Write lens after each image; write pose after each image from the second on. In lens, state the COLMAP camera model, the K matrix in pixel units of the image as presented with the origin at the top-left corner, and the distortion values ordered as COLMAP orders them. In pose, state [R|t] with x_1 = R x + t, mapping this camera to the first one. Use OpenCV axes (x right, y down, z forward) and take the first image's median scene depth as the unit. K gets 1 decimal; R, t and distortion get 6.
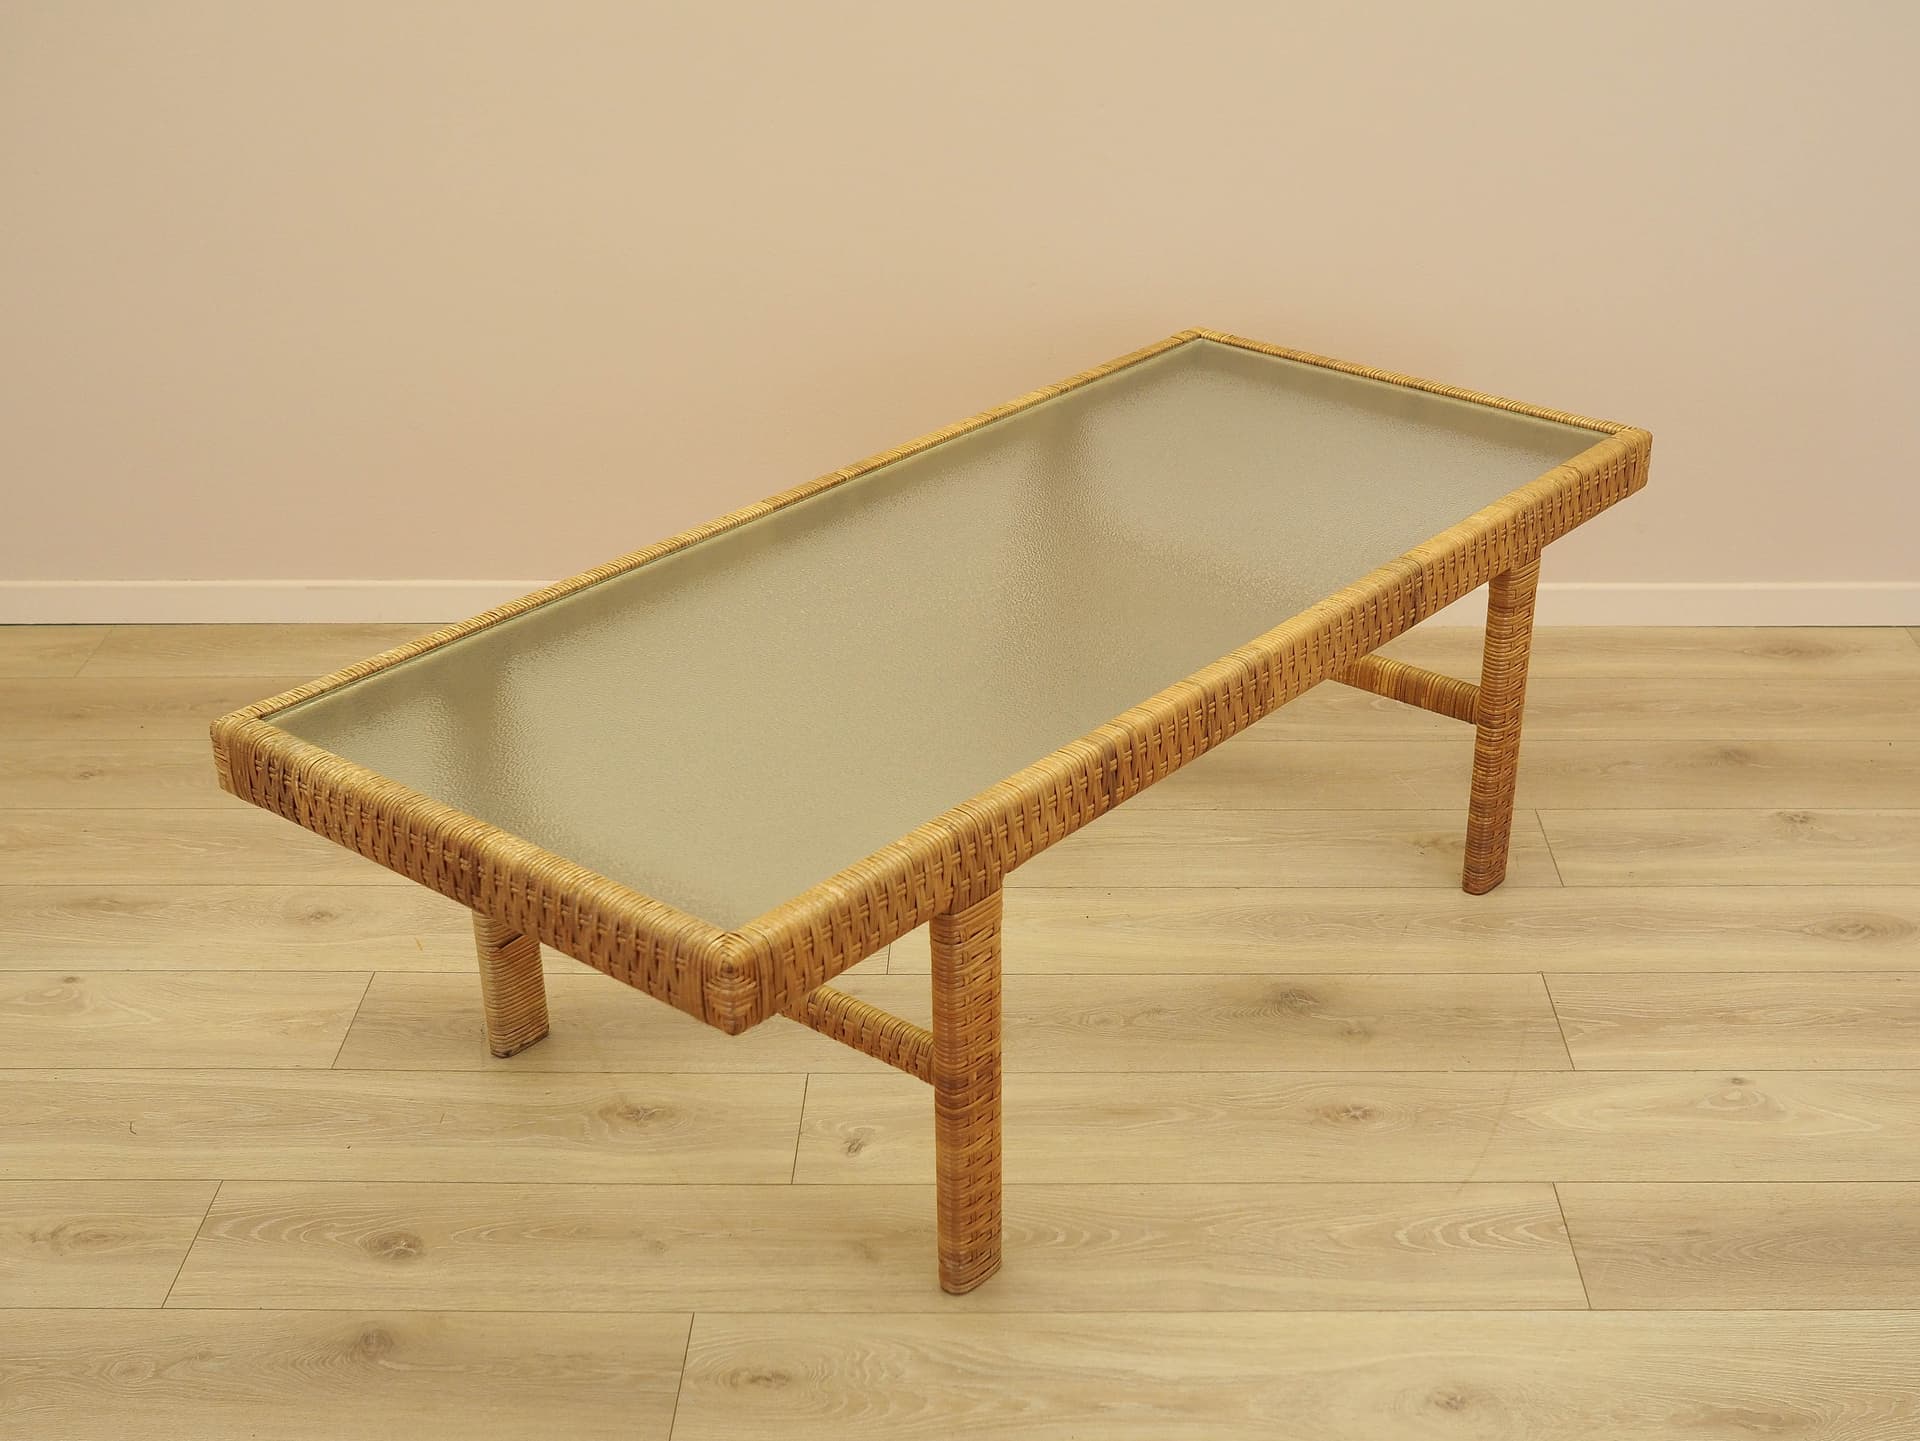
lens RADIAL K [[2253.8, 0, 1037.8], [0, 2253.8, 767.3], [0, 0, 1]] dist [-0.021156, -0.012939]
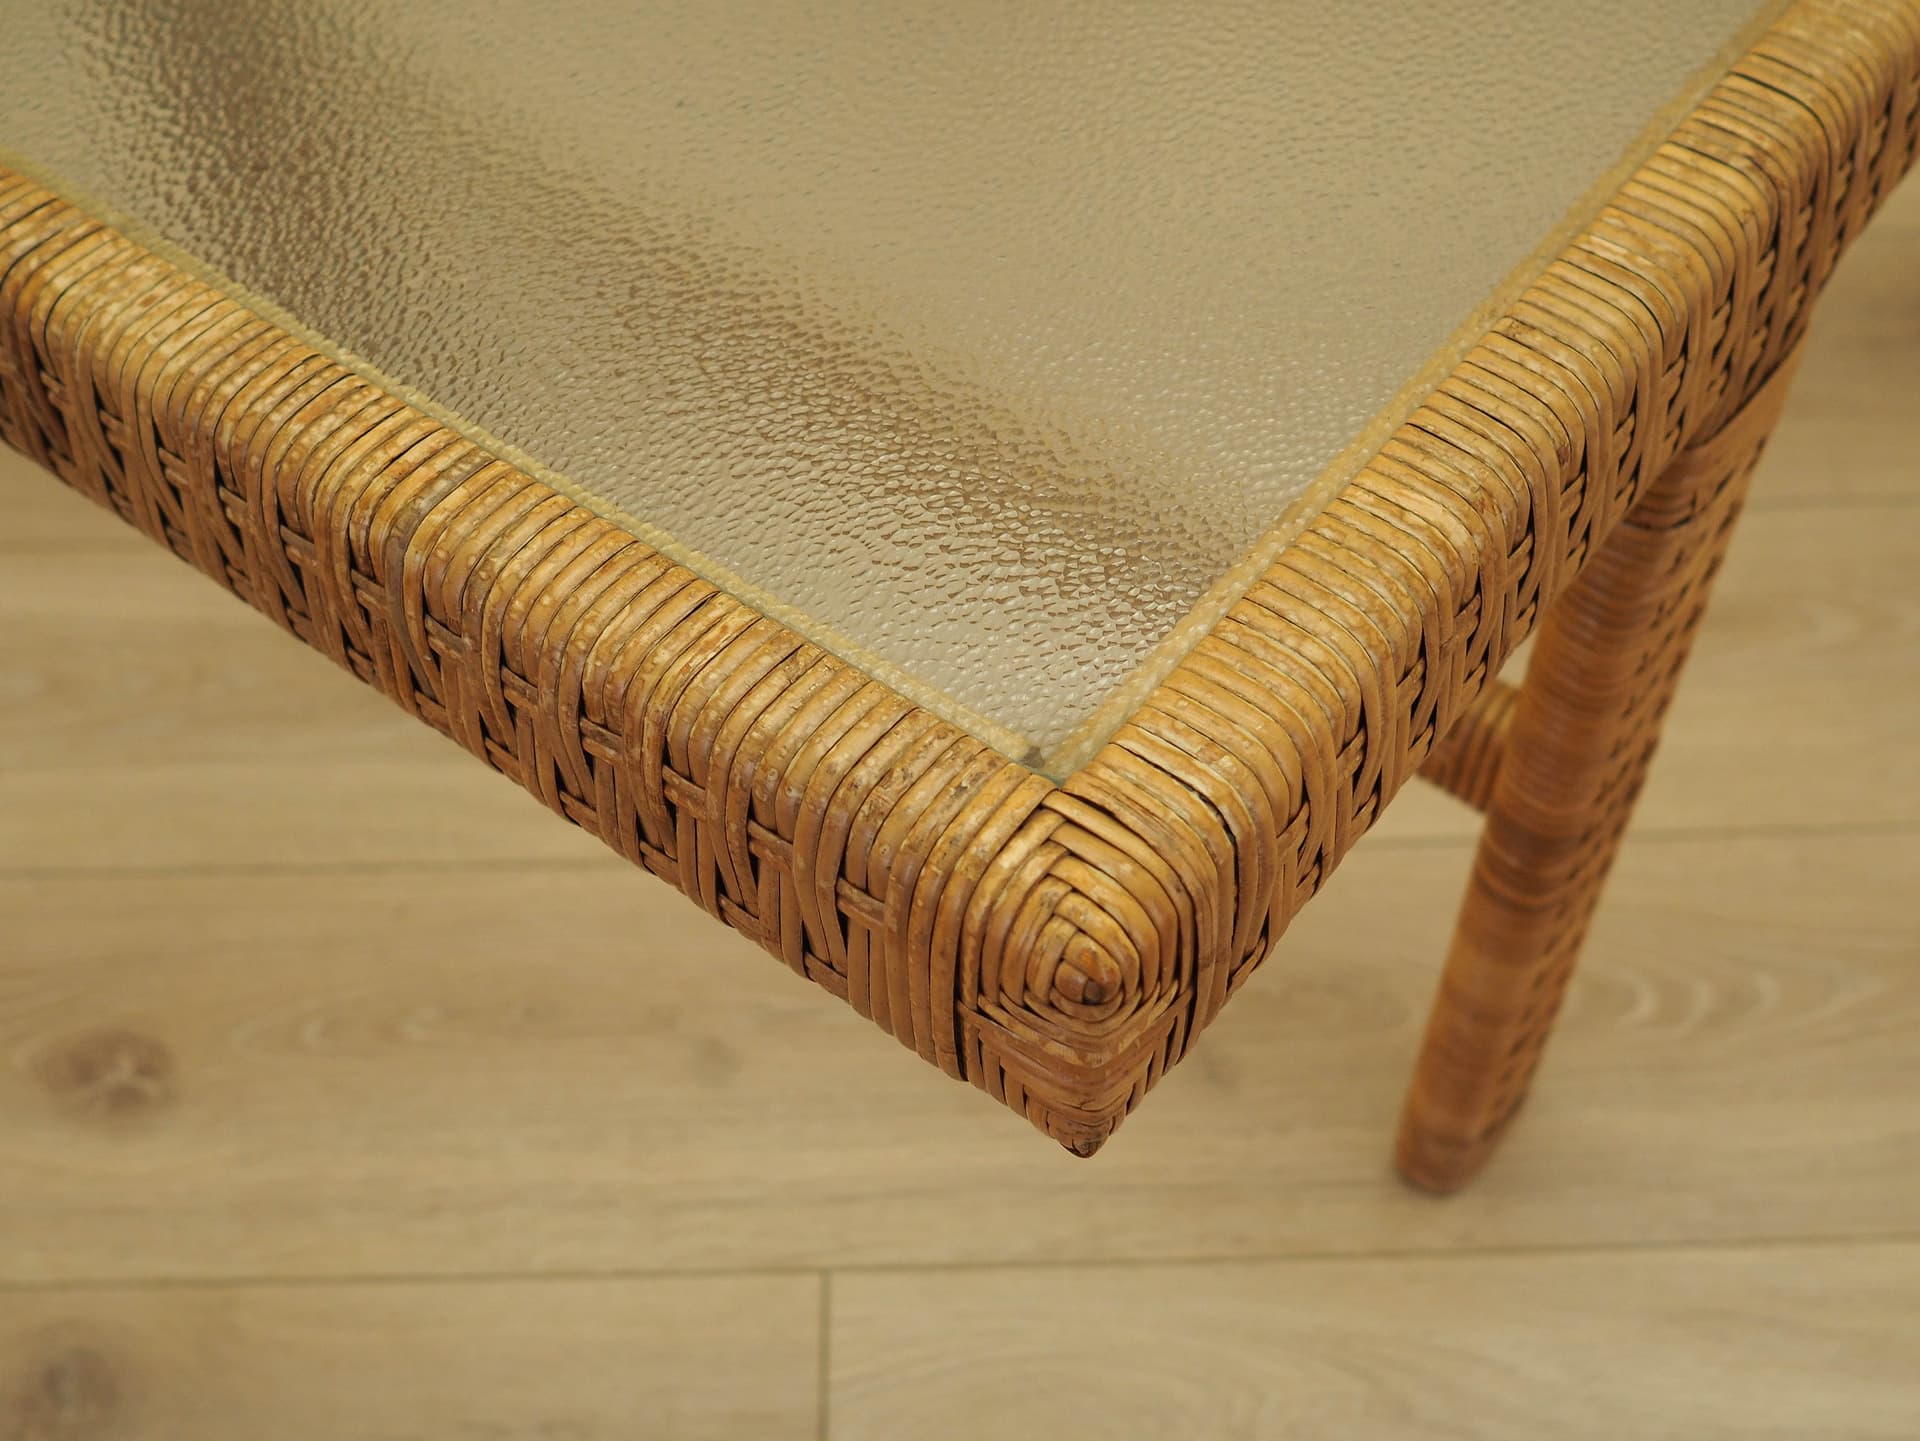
lens RADIAL K [[2218.2, 0, 932.6], [0, 2218.2, 720.6], [0, 0, 1]] dist [-0.024675, -0.027254]
pose [[0.999676, -0.019332, -0.016583, -0.120227], [0.024633, 0.899351, 0.436533, -0.028343], [0.006475, -0.436800, 0.899536, 0.651970]]
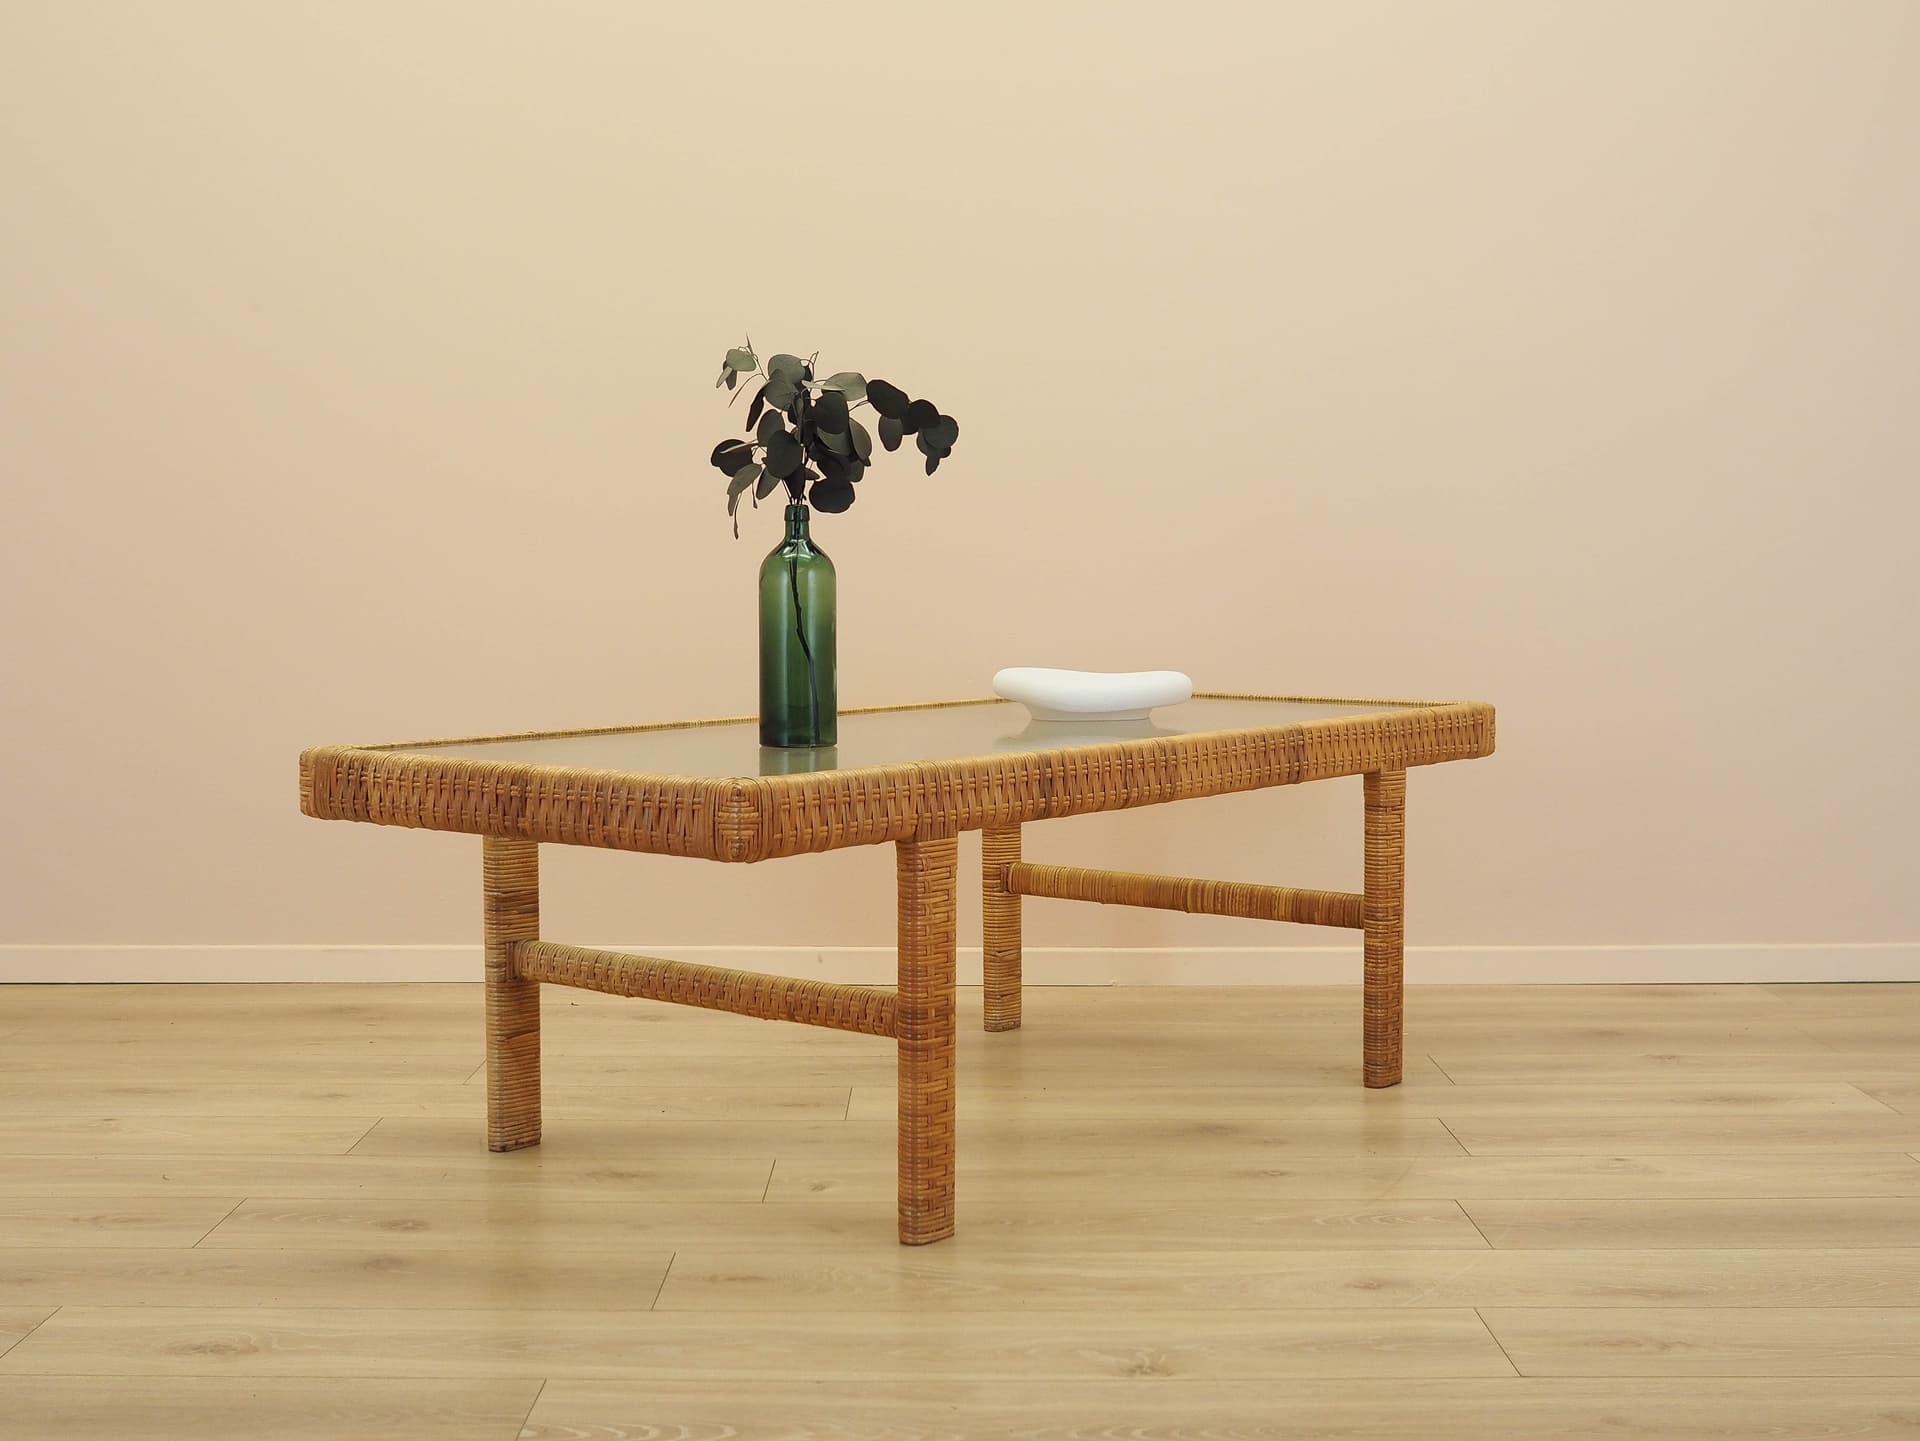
lens RADIAL K [[2218.2, 0, 932.6], [0, 2218.2, 720.6], [0, 0, 1]] dist [-0.024675, -0.027254]
pose [[0.999948, -0.001679, -0.010103, -0.015362], [-0.002566, 0.913909, -0.405910, 0.427599], [0.009915, 0.405915, 0.913857, -0.088640]]
